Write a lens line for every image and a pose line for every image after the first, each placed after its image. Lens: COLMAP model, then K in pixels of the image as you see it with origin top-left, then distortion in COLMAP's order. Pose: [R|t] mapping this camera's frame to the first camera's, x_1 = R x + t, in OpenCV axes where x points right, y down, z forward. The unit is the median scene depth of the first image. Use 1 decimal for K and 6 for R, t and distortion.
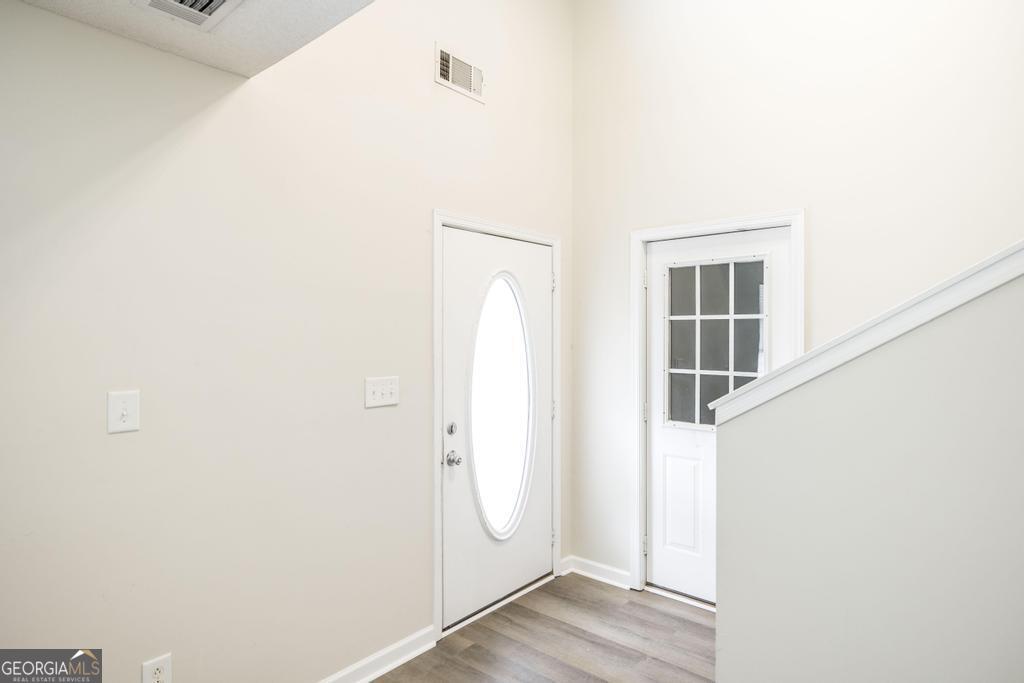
lens RADIAL K [[564.2, 0, 515.6], [0, 564.2, 335.3], [0, 0, 1]] dist [0.001038, -0.000025]
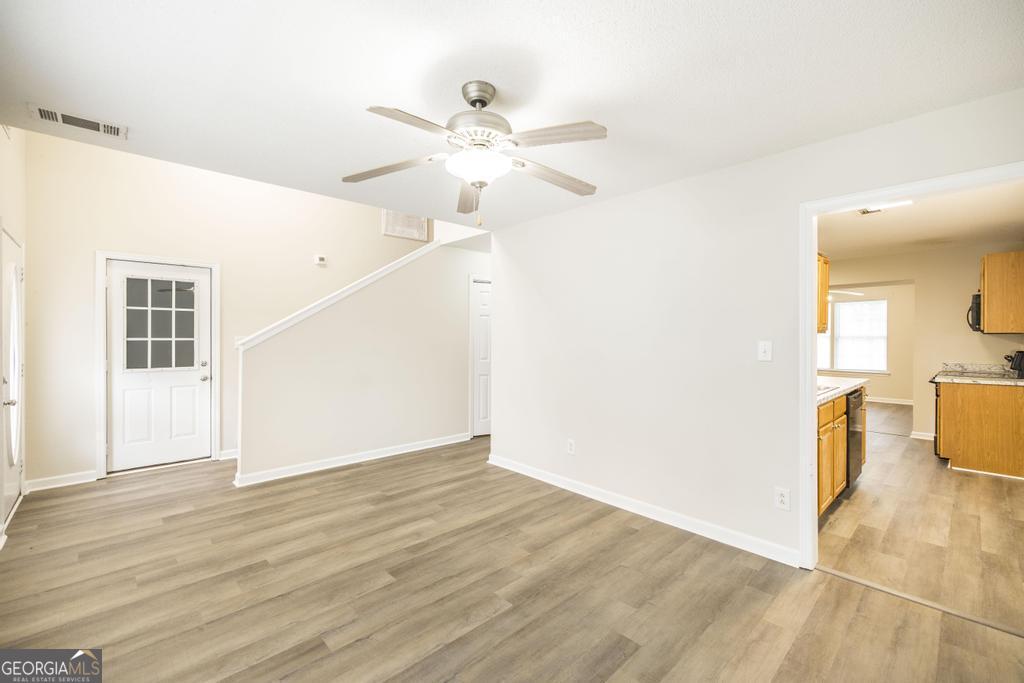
lens RADIAL K [[434.4, 0, 520.5], [0, 434.4, 337.4], [0, 0, 1]] dist [0.006589, -0.000467]
pose [[0.099373, -0.004711, 0.995039, -0.925791], [-0.005075, 0.999973, 0.005241, 0.046158], [-0.995037, -0.005570, 0.099347, -0.295774]]
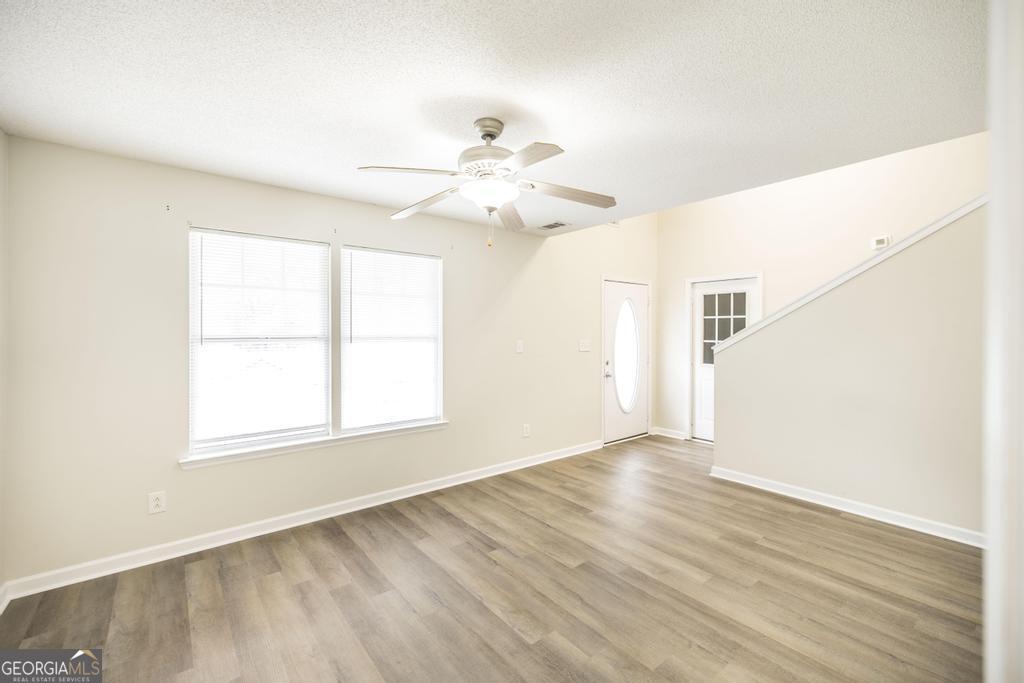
lens RADIAL K [[434.4, 0, 516.5], [0, 434.4, 331.9], [0, 0, 1]] dist [0.006589, -0.000467]
pose [[0.982521, 0.002500, -0.186133, -0.136128], [-0.001733, 0.999989, 0.004287, 0.020843], [0.186142, -0.003890, 0.982515, -0.844957]]
